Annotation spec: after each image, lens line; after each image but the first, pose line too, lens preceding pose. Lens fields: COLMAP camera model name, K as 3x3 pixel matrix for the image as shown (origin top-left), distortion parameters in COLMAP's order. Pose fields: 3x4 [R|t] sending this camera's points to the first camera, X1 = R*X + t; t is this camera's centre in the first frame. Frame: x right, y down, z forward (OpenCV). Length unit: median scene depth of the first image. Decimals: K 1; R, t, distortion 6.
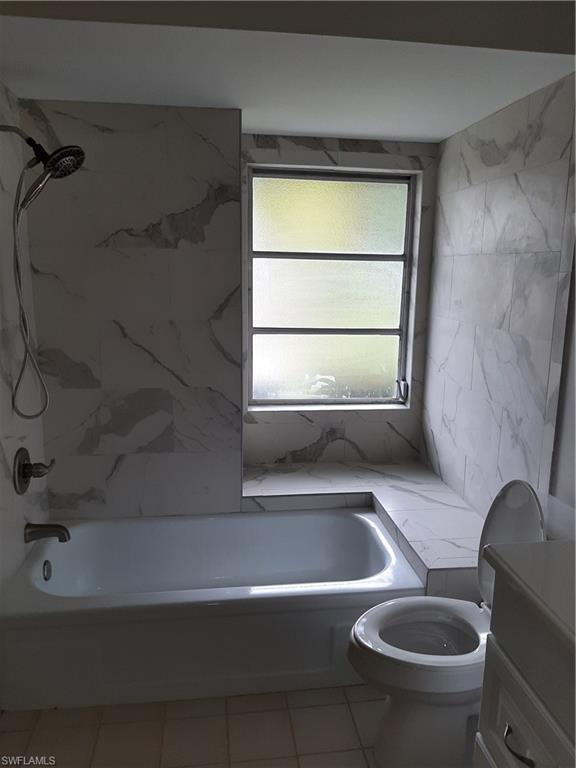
lens RADIAL K [[597.5, 0, 291.9], [0, 597.5, 385.5], [0, 0, 1]] dist [0.108867, -0.196407]
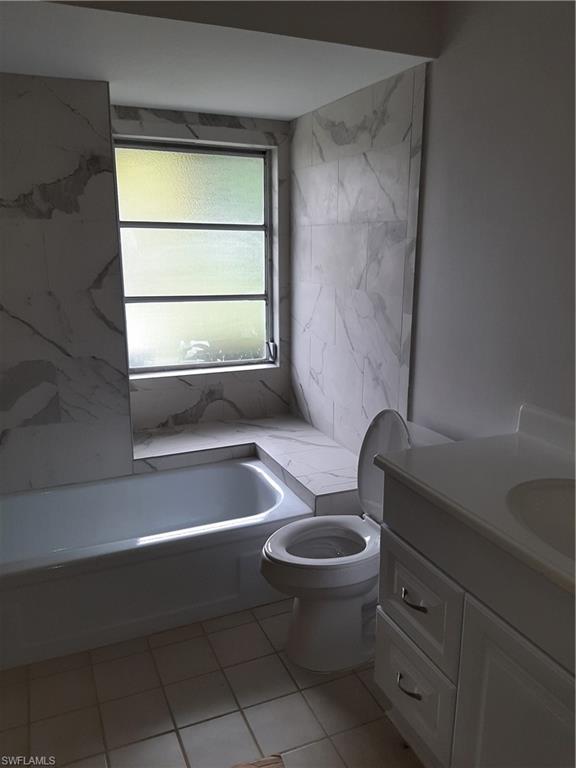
lens RADIAL K [[597.5, 0, 291.9], [0, 597.5, 385.5], [0, 0, 1]] dist [0.108867, -0.196407]
pose [[0.964102, -0.075653, 0.254529, -0.076270], [0.064280, 0.996538, 0.052719, 0.019969], [-0.257636, -0.034466, 0.965627, -0.080219]]
